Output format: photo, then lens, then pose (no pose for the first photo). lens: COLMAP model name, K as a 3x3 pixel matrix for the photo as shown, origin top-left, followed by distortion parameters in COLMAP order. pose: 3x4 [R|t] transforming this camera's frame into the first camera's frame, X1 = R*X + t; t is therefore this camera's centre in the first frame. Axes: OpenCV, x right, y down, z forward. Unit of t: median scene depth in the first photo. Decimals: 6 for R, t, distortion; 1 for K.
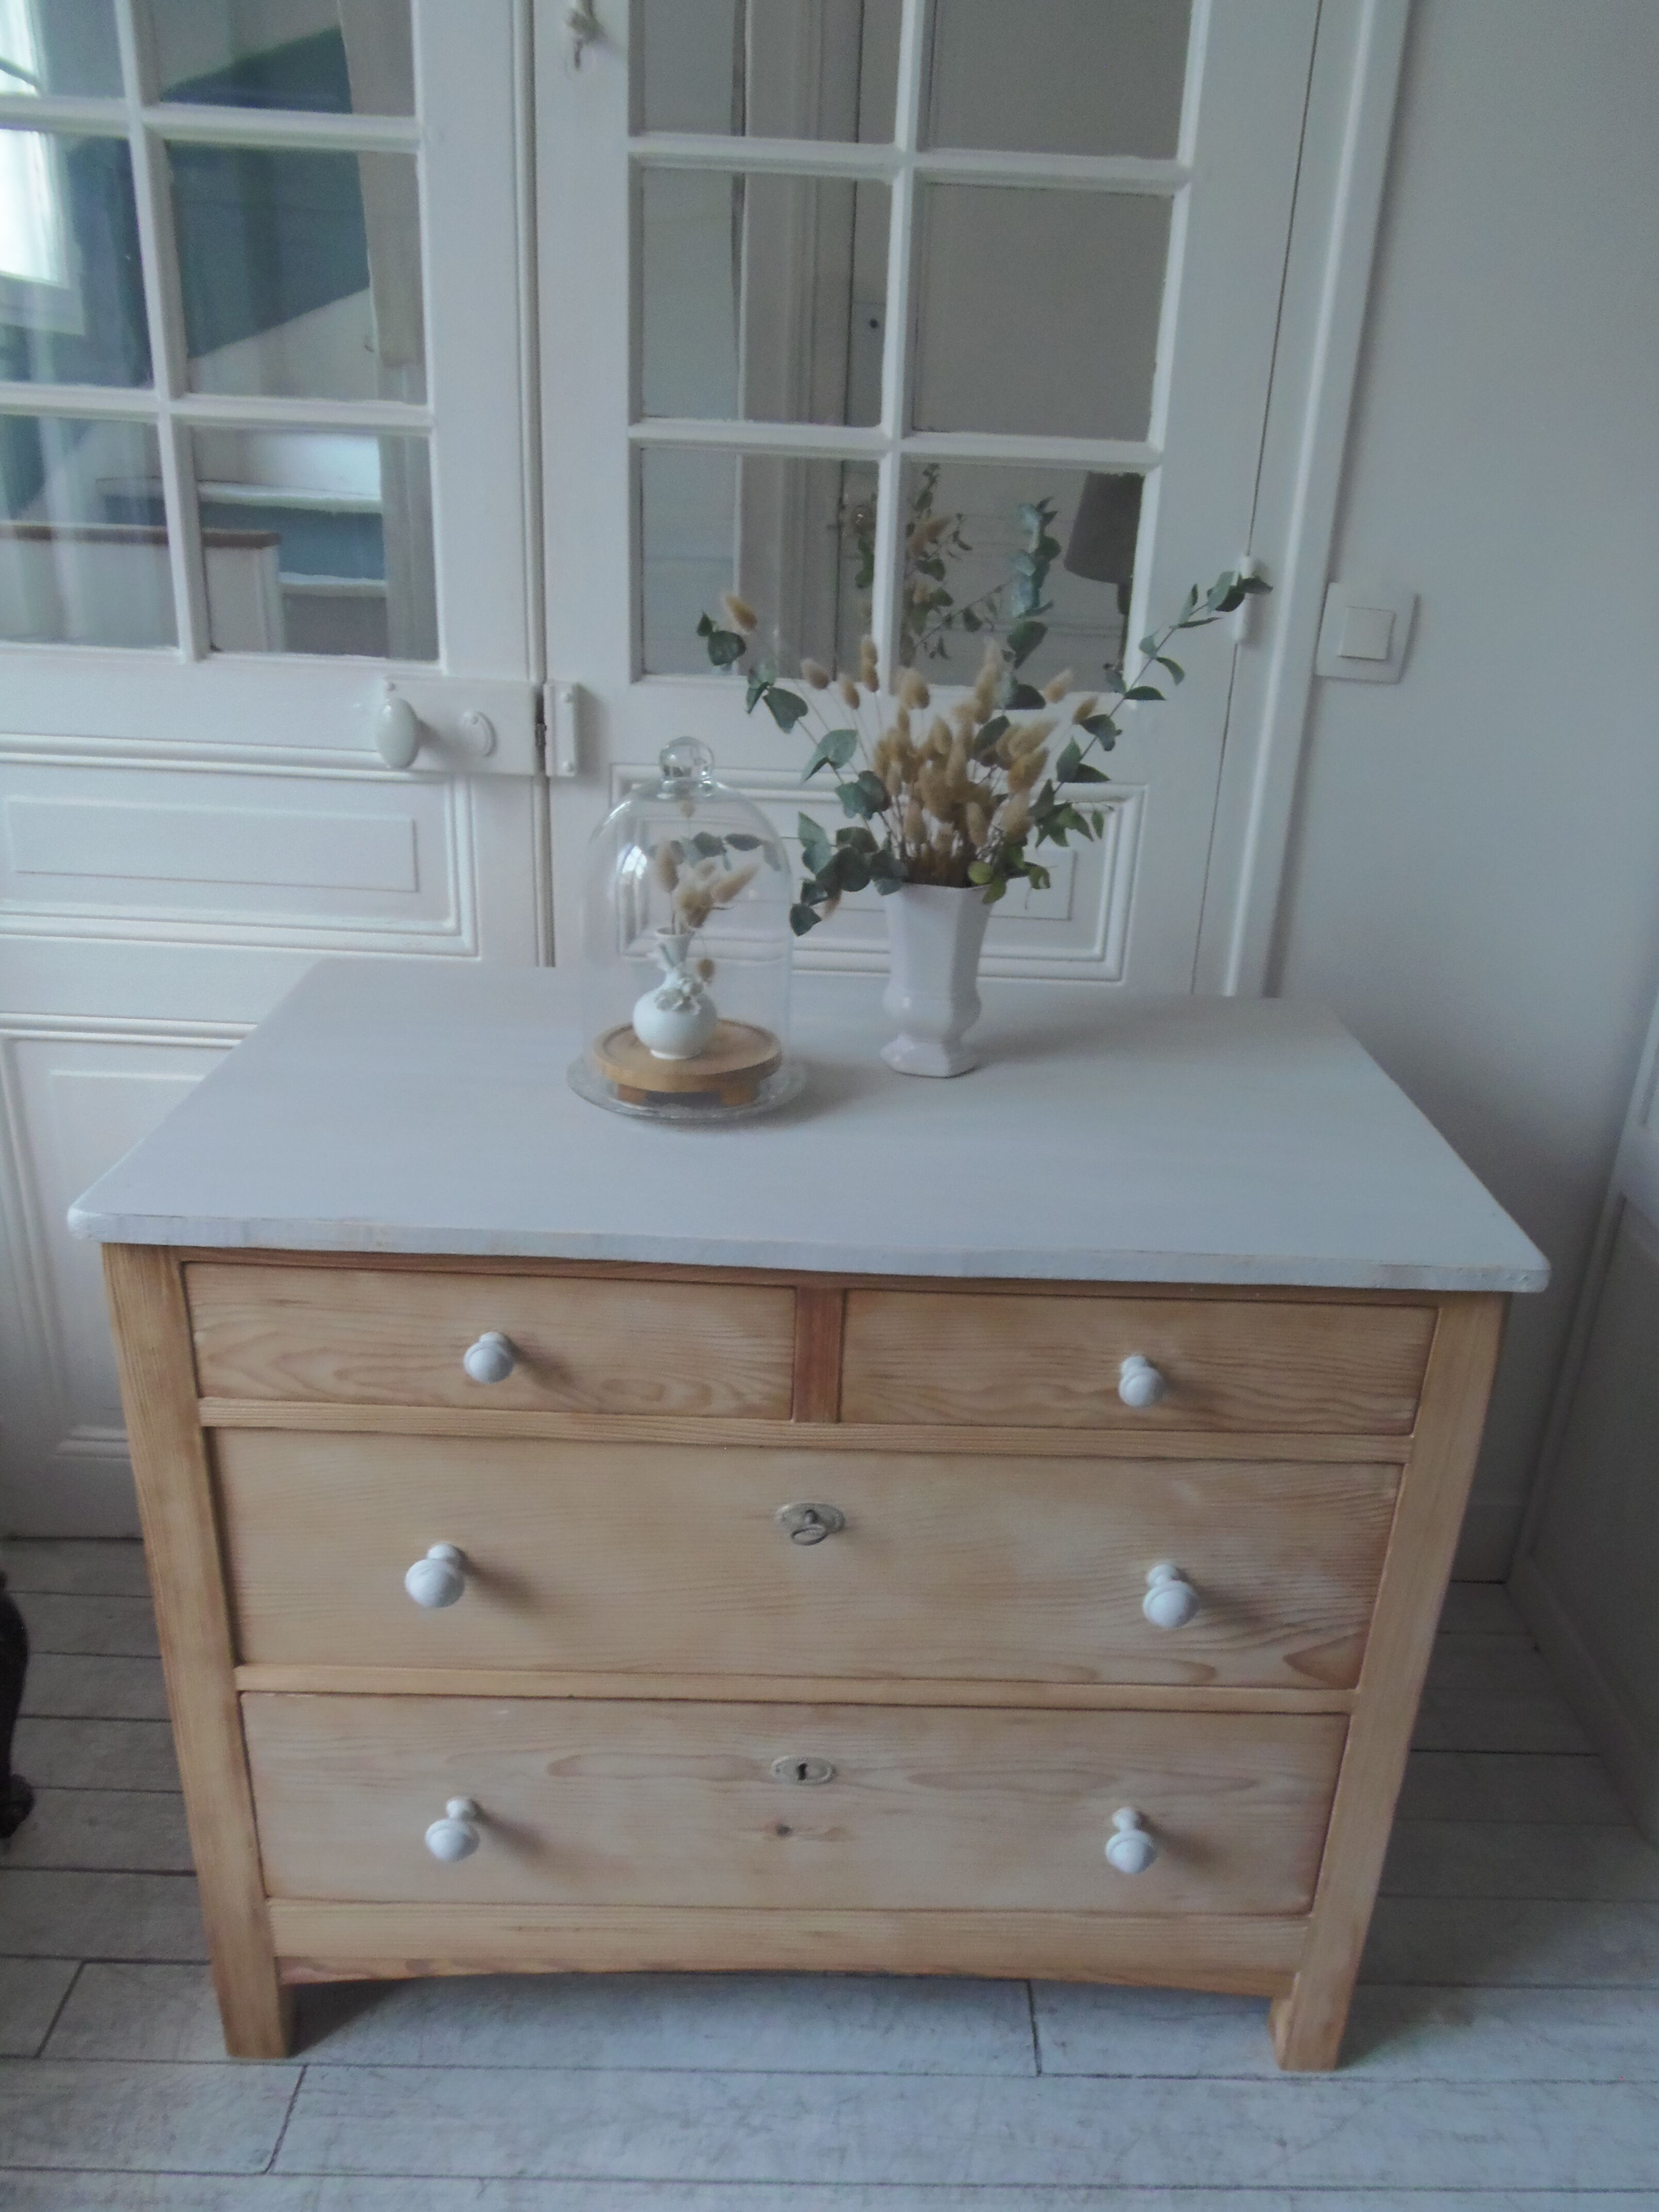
lens RADIAL K [[1612.2, 0, 885.8], [0, 1612.2, 1111.5], [0, 0, 1]] dist [-0.012419, -0.014300]
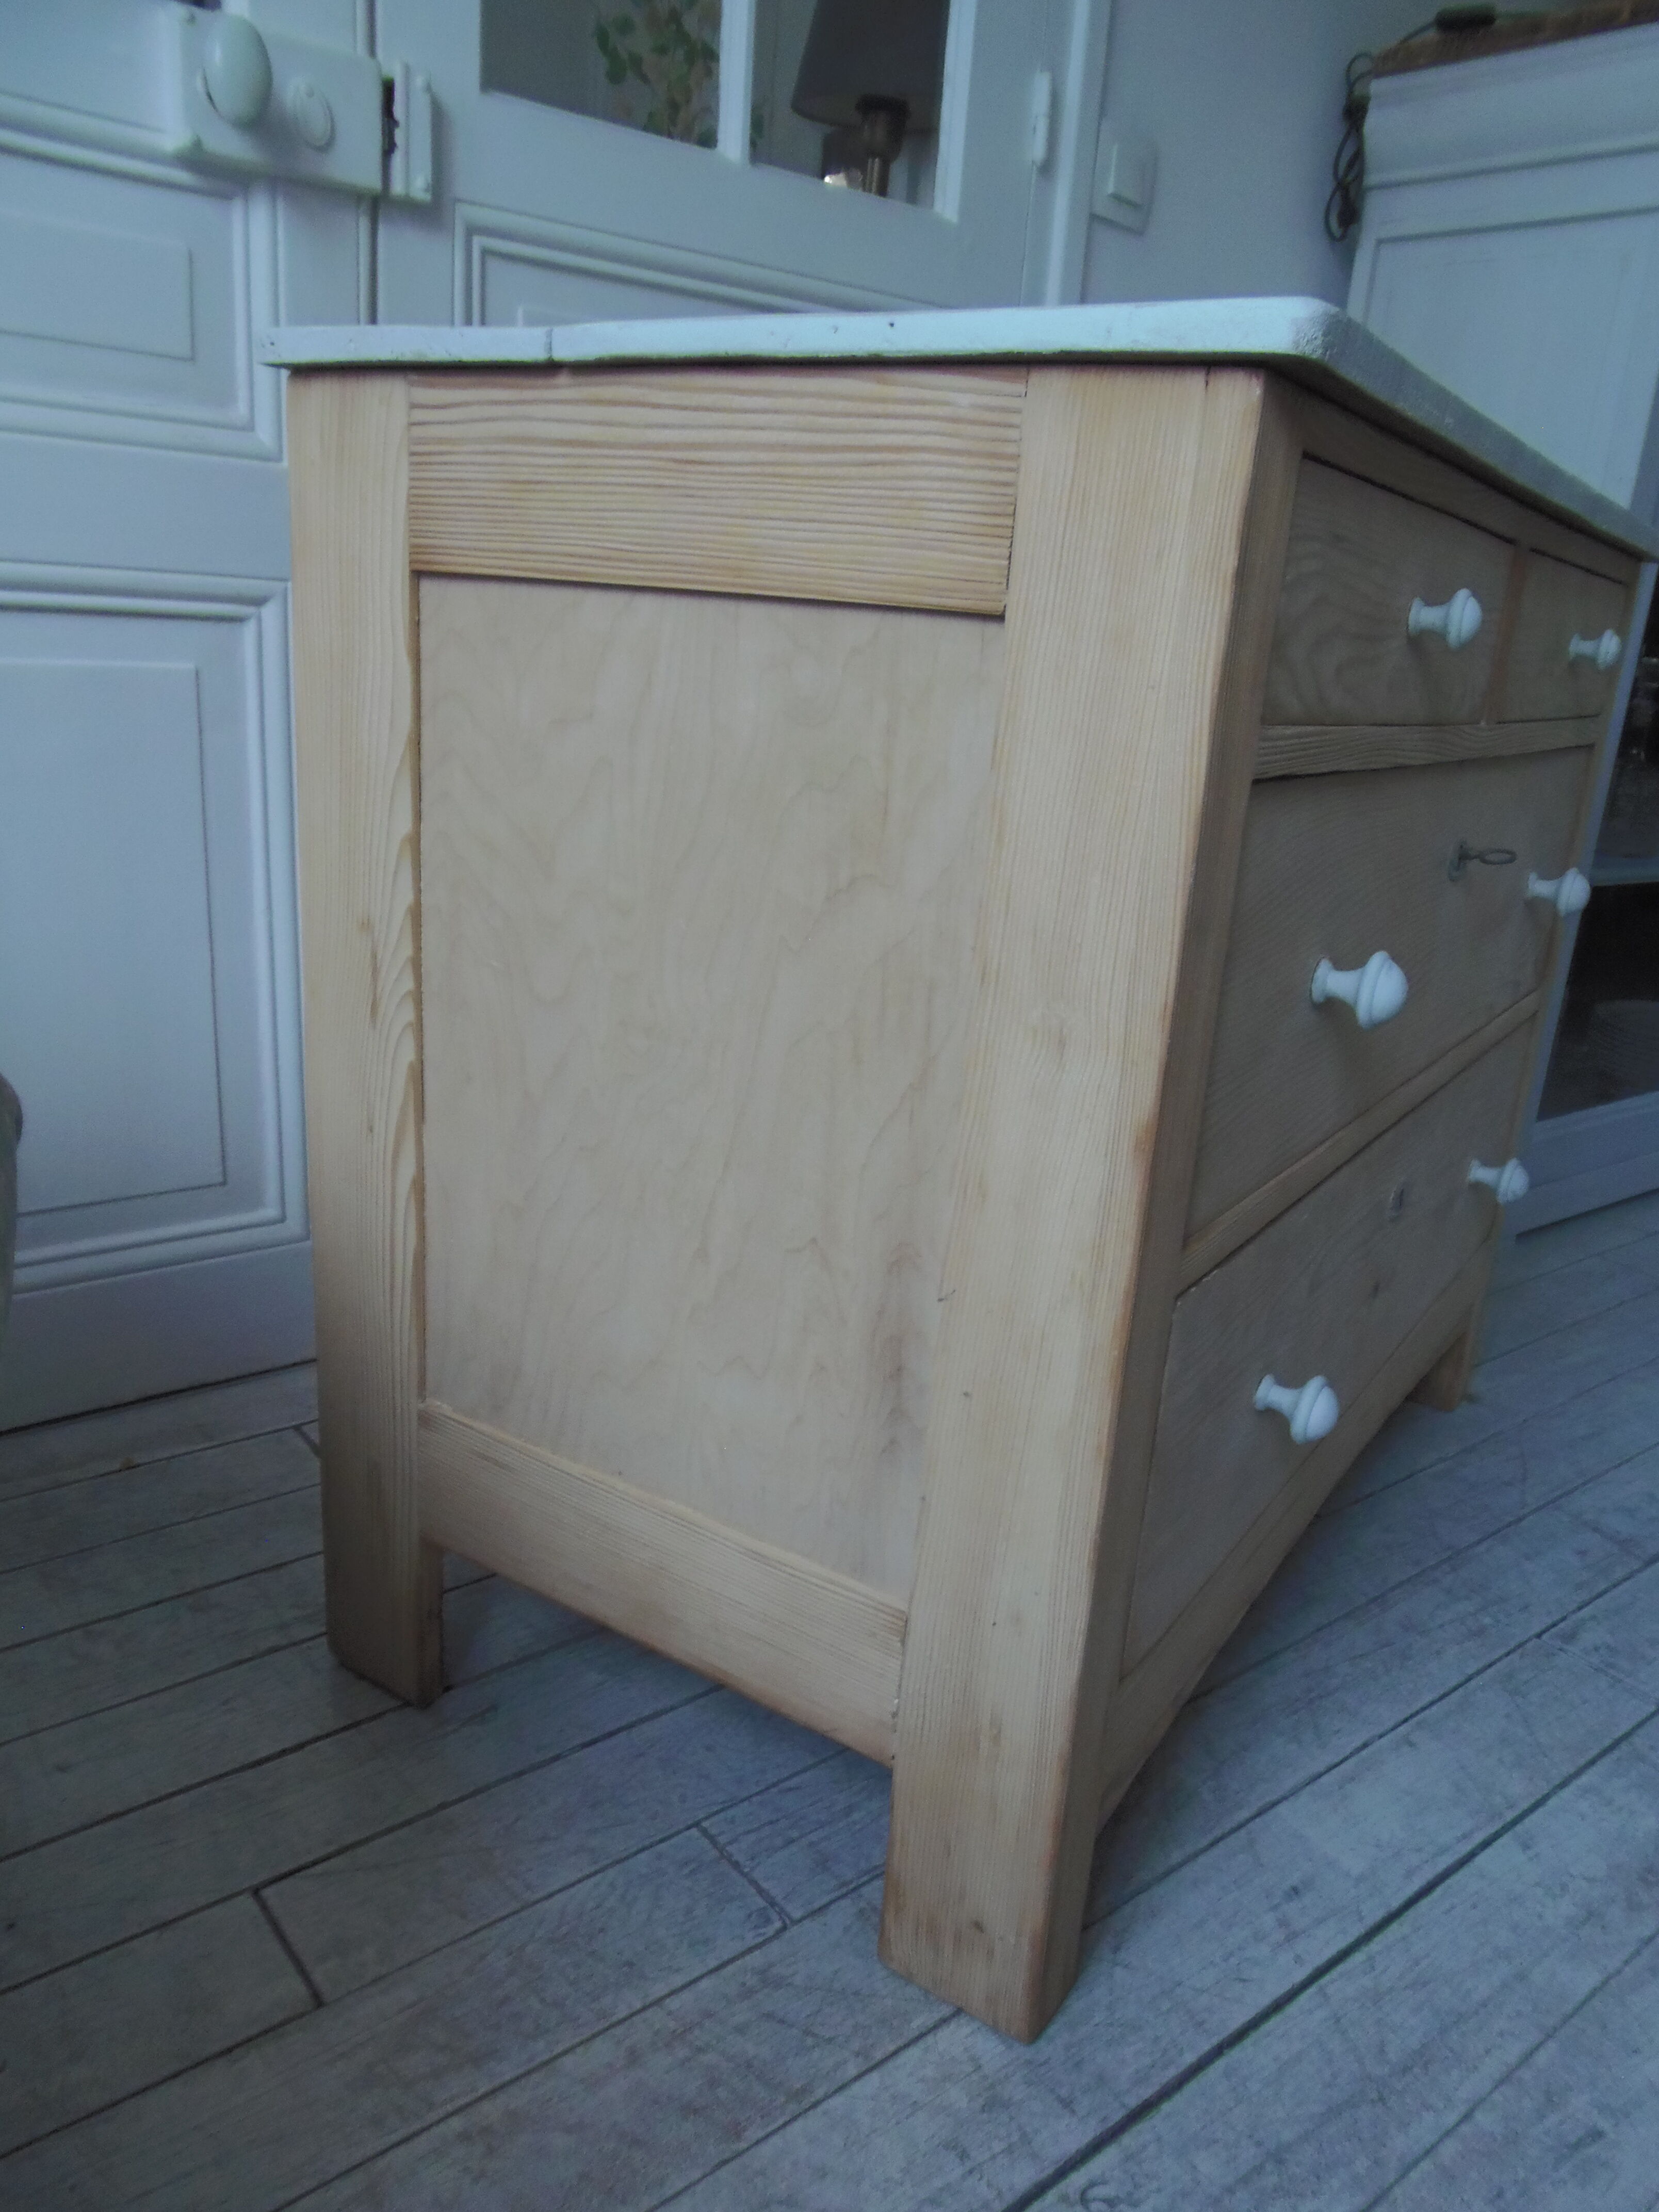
lens RADIAL K [[1612.2, 0, 866.8], [0, 1612.2, 1144.0], [0, 0, 1]] dist [-0.012419, -0.014300]
pose [[0.786432, -0.183534, 0.589780, -0.666861], [0.200460, 0.978990, 0.037354, 0.292488], [-0.584244, 0.088851, 0.806700, 0.358101]]
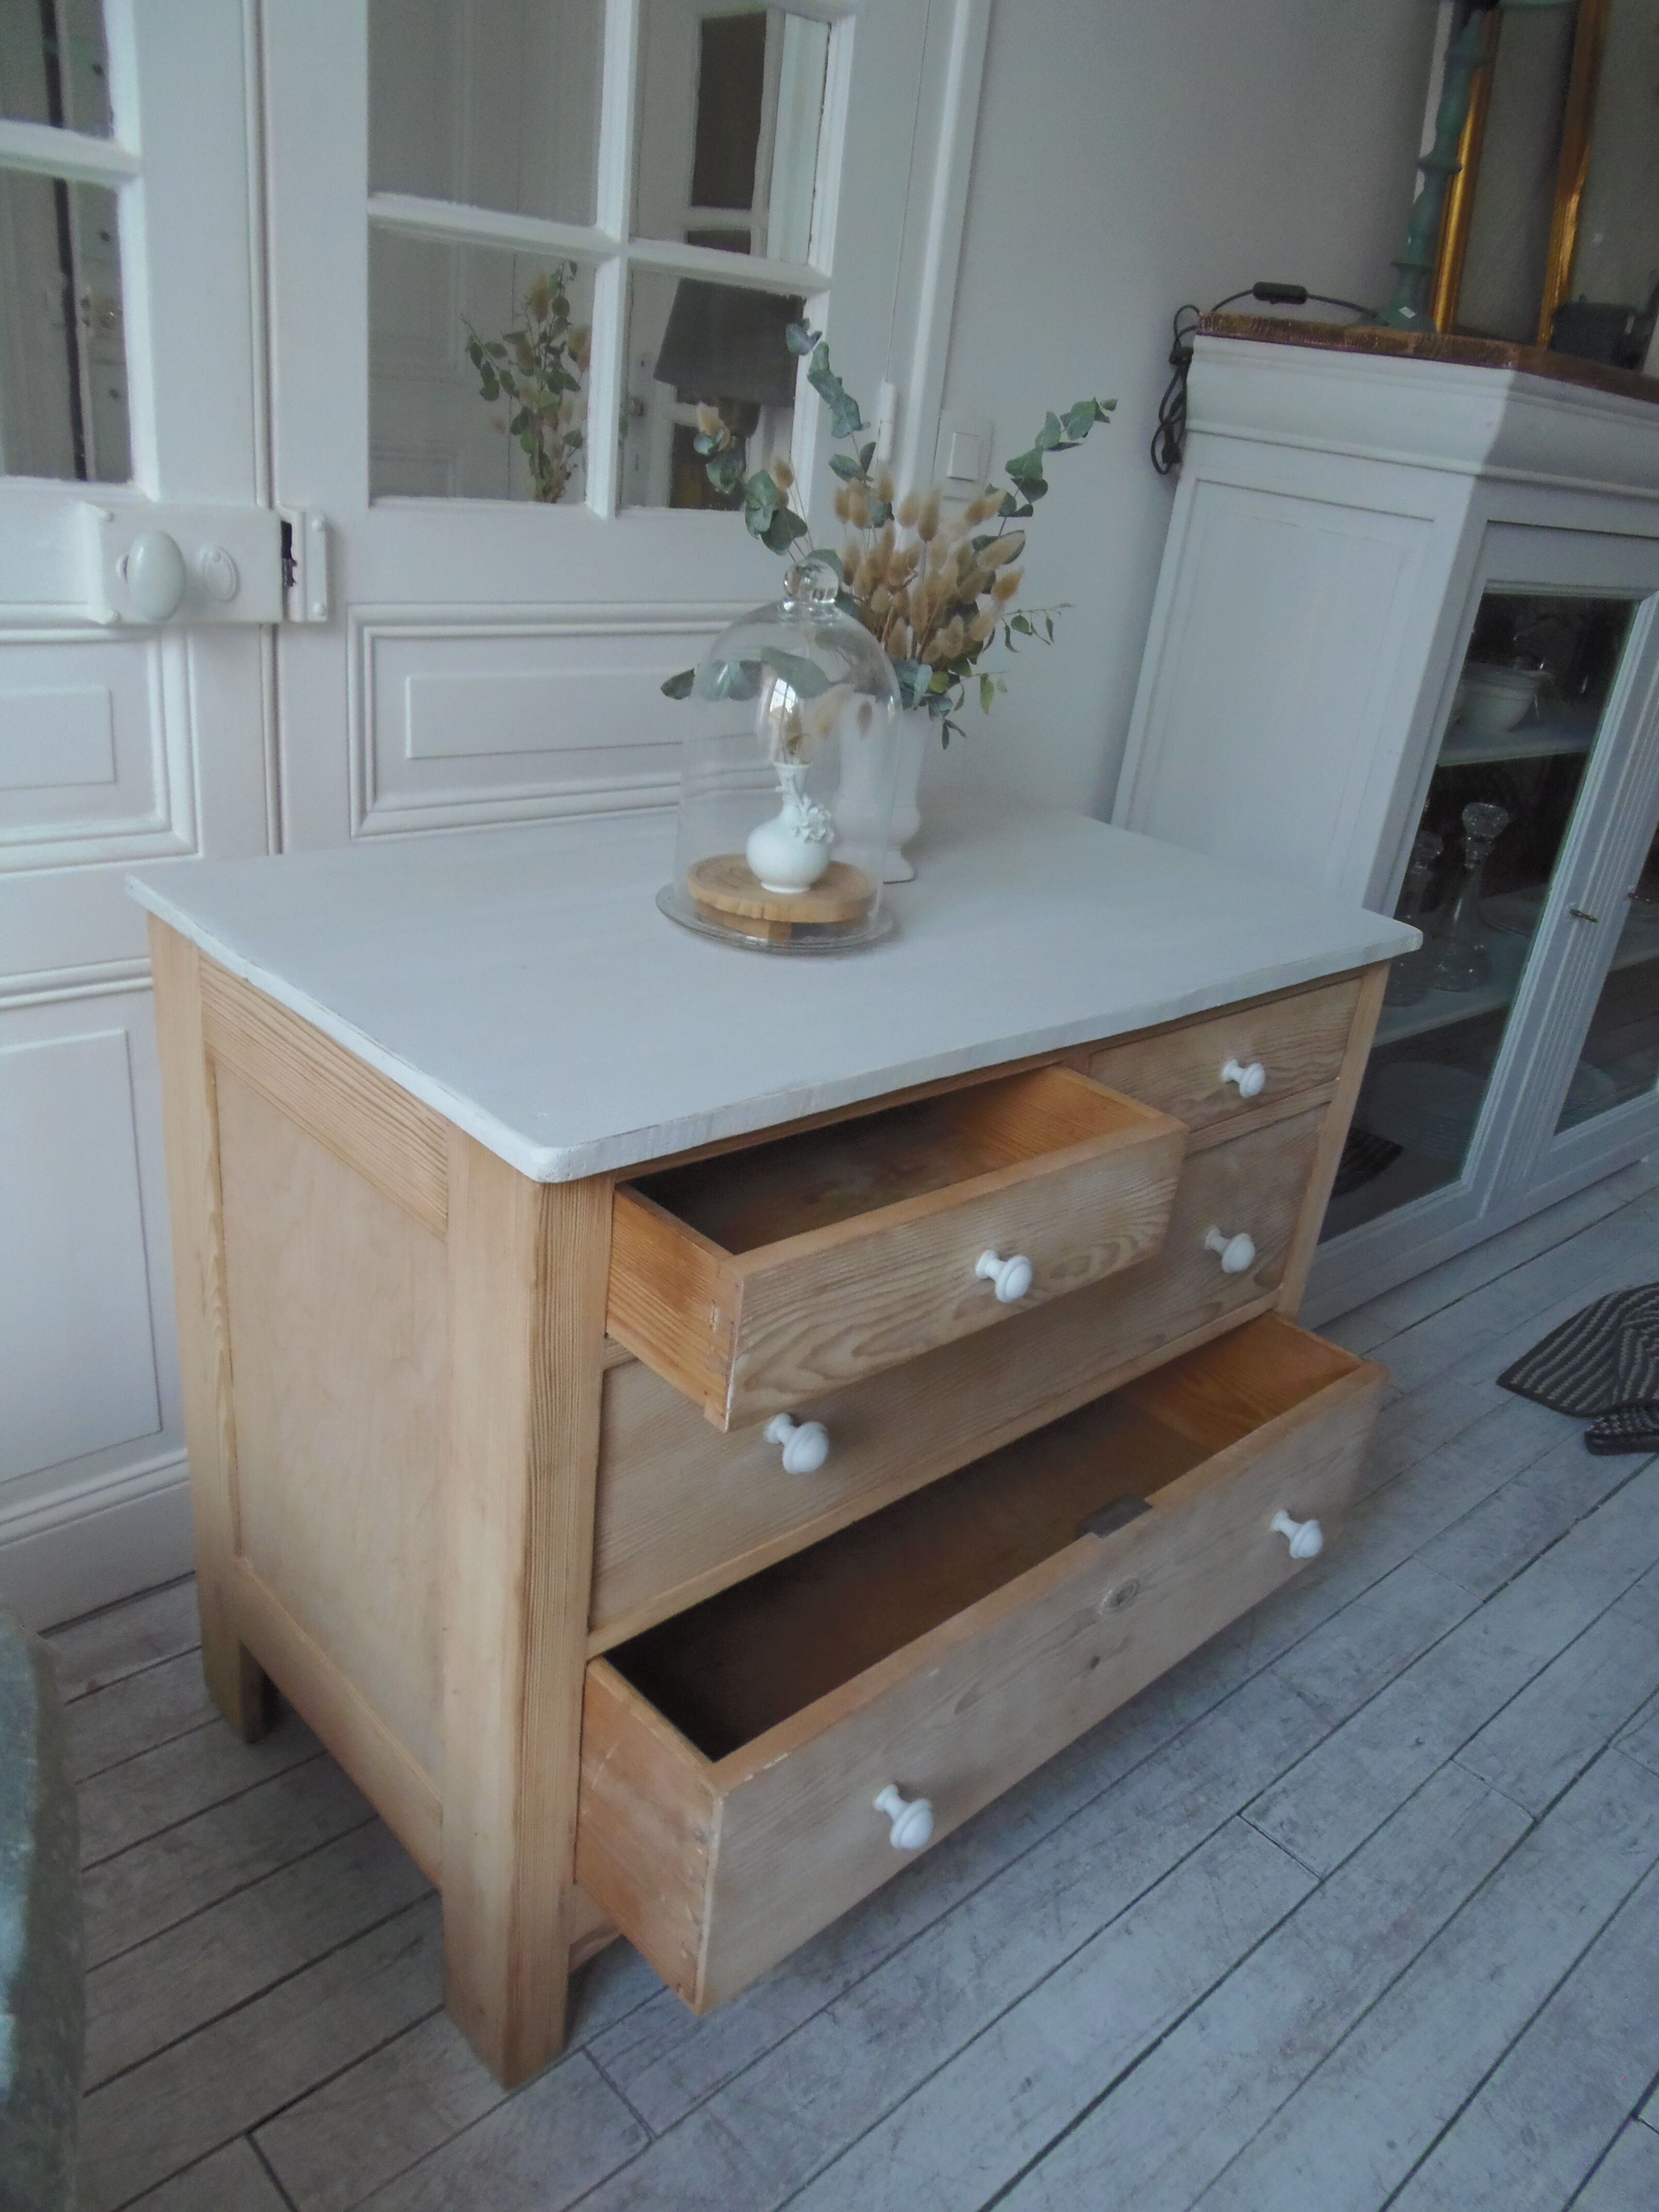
lens RADIAL K [[1612.2, 0, 867.1], [0, 1612.2, 1131.1], [0, 0, 1]] dist [-0.012419, -0.014300]
pose [[0.737402, -0.250024, 0.627476, -0.692354], [0.180316, 0.968123, 0.173853, -0.050516], [-0.650941, -0.015055, 0.758979, 0.193344]]
